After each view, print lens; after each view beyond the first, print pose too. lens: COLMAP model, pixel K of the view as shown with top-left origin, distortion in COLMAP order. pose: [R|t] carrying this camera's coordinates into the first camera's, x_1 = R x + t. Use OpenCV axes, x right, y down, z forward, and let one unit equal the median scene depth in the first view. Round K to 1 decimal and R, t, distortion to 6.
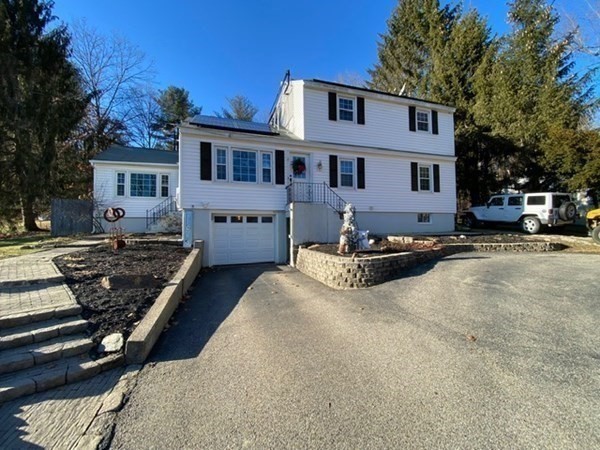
lens RADIAL K [[241.9, 0, 300.0], [0, 241.9, 225.0], [0, 0, 1]] dist [-0.031125, -0.007404]
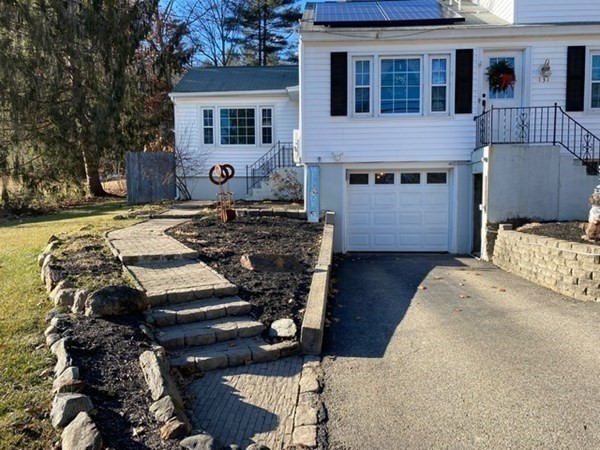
lens RADIAL K [[443.7, 0, 299.4], [0, 443.7, 230.8], [0, 0, 1]] dist [-0.001223, -0.008713]
pose [[0.924436, 0.033553, -0.379859, -0.053154], [0.004130, 0.995182, 0.097956, -0.002809], [0.381316, -0.092122, 0.919843, -0.155587]]
